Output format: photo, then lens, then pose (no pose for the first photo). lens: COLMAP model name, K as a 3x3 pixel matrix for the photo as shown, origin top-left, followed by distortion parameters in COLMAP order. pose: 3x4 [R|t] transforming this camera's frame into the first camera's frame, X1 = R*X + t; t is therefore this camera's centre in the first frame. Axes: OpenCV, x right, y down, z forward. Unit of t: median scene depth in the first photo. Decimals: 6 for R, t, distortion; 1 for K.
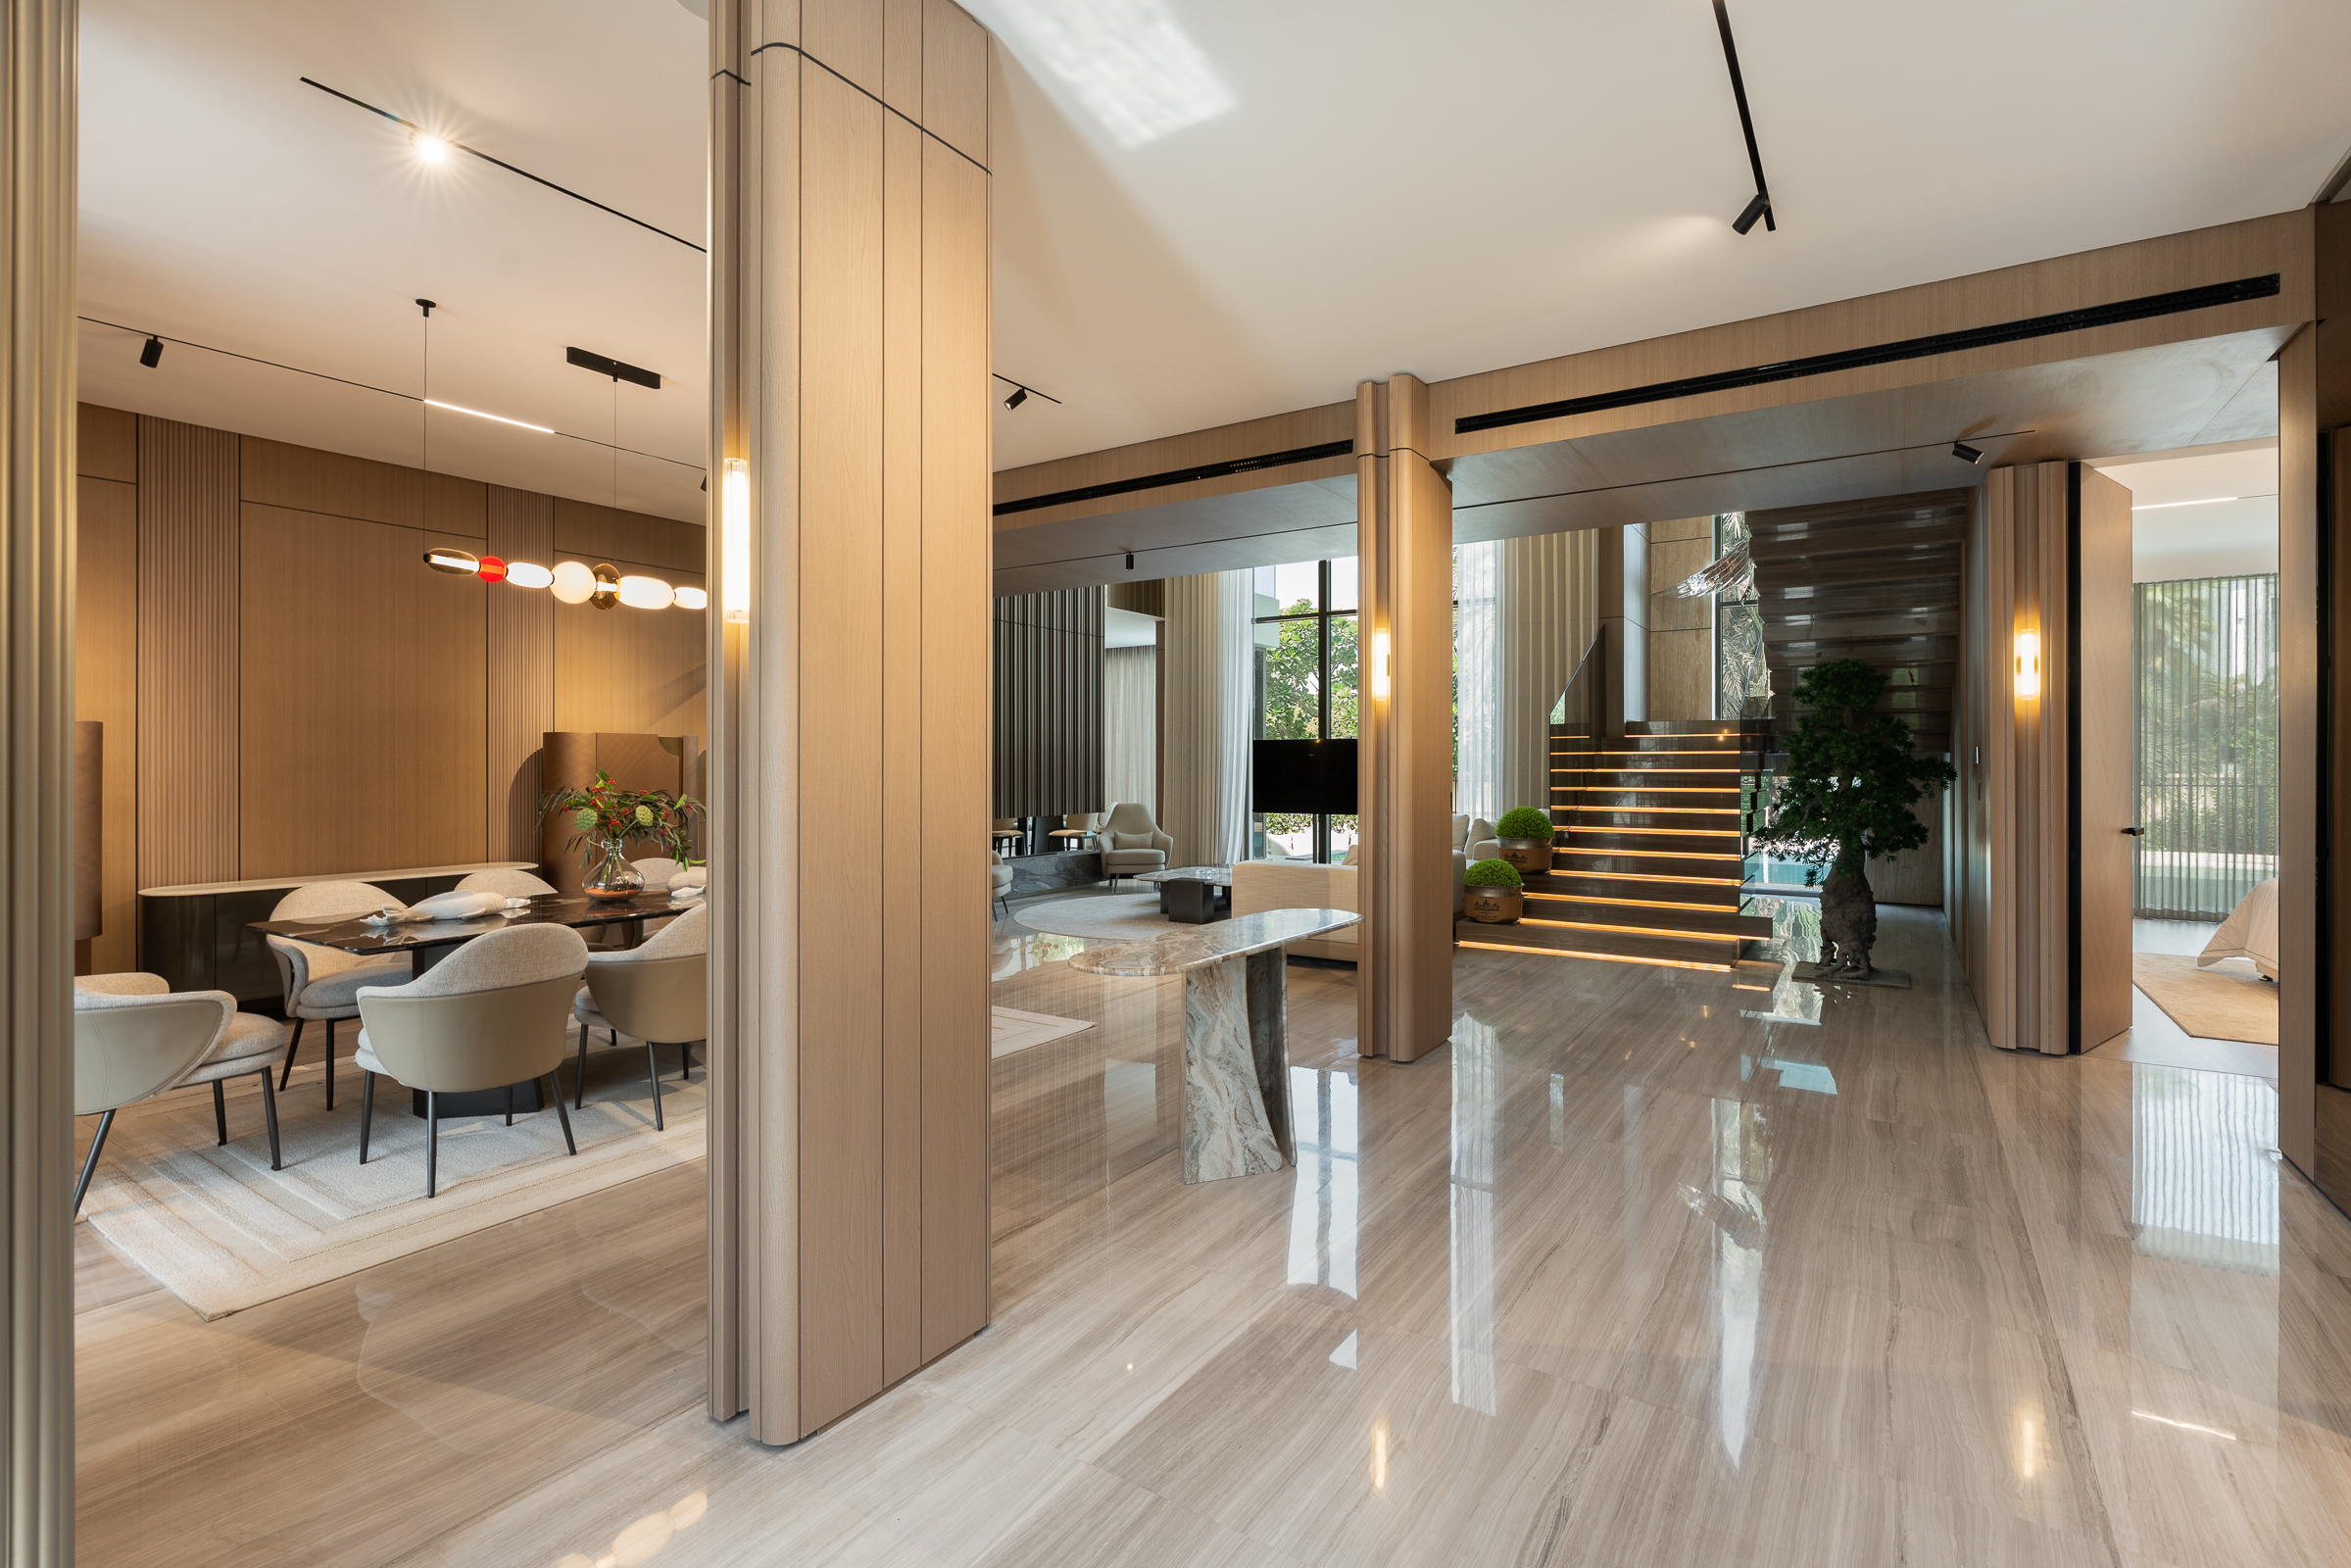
lens RADIAL K [[1063.8, 0, 1175.5], [0, 1063.8, 784.0], [0, 0, 1]] dist [-0.003295, 0.000115]
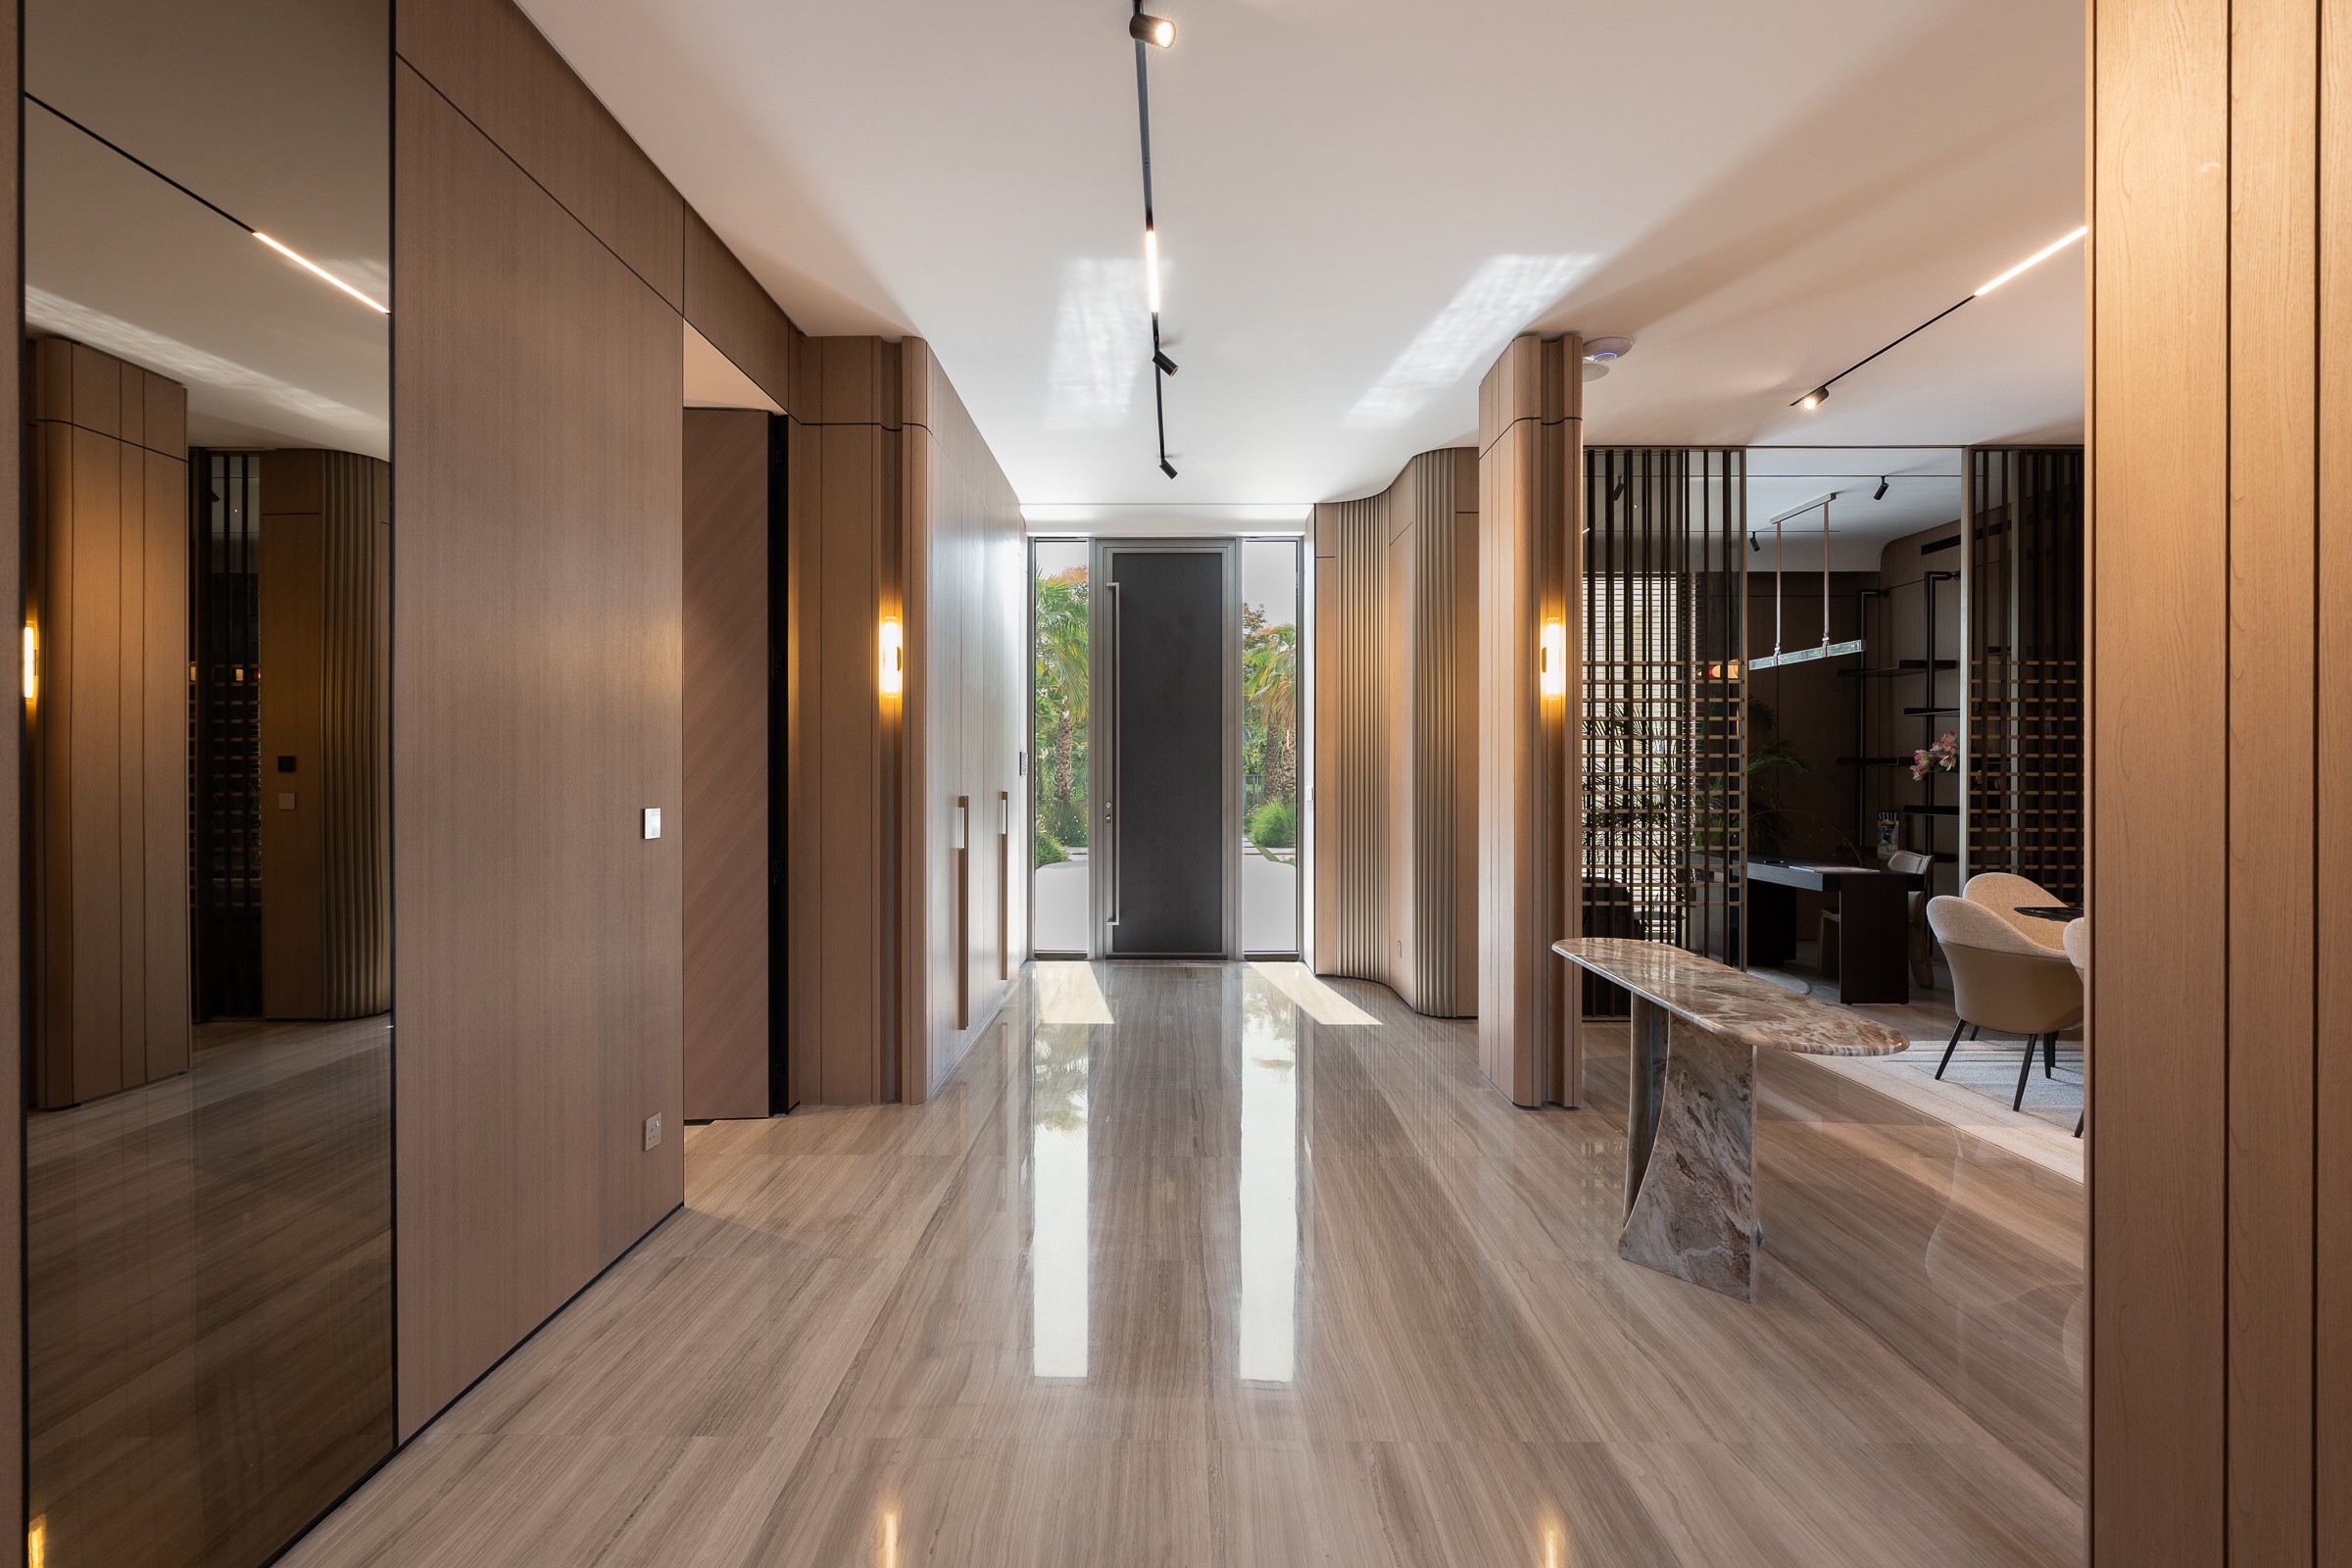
lens RADIAL K [[1064.3, 0, 1176.0], [0, 1064.3, 784.0], [0, 0, 1]] dist [-0.003295, 0.000115]
pose [[-0.829884, 0.003100, -0.557928, 1.069455], [-0.006313, 0.999868, 0.014945, -0.023826], [0.557901, 0.015924, -0.829755, 1.838406]]
